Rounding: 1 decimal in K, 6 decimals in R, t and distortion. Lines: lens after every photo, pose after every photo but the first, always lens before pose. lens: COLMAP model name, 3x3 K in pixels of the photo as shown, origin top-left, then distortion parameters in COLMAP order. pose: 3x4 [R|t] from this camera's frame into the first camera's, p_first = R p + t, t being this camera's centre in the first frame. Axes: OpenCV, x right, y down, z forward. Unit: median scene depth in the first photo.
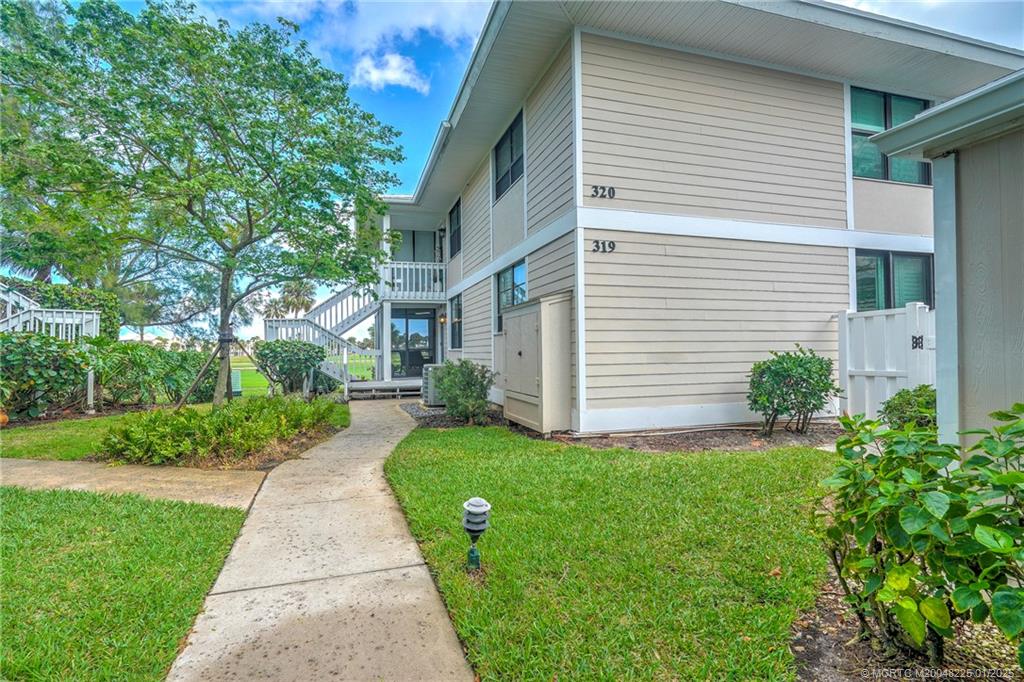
lens RADIAL K [[494.8, 0, 507.8], [0, 494.8, 342.6], [0, 0, 1]] dist [-0.009481, -0.000354]
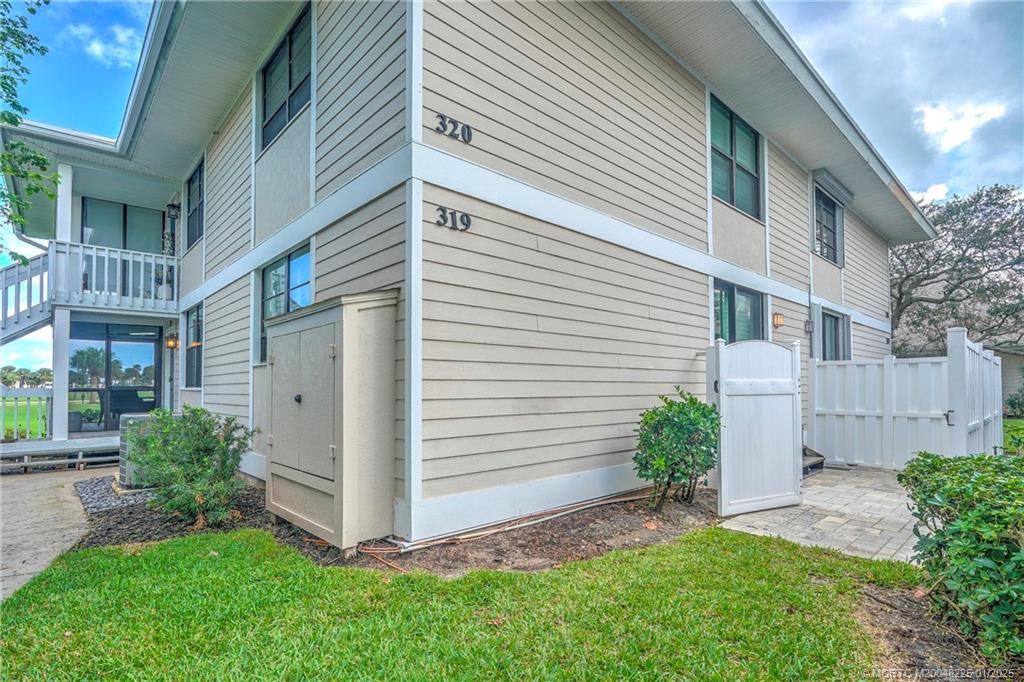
lens RADIAL K [[494.8, 0, 492.9], [0, 494.8, 374.4], [0, 0, 1]] dist [-0.009481, -0.000354]
pose [[0.919047, 0.018501, 0.393713, 0.005609], [-0.013390, 0.999787, -0.015725, 0.000147], [-0.393920, 0.009180, 0.919099, 0.354923]]
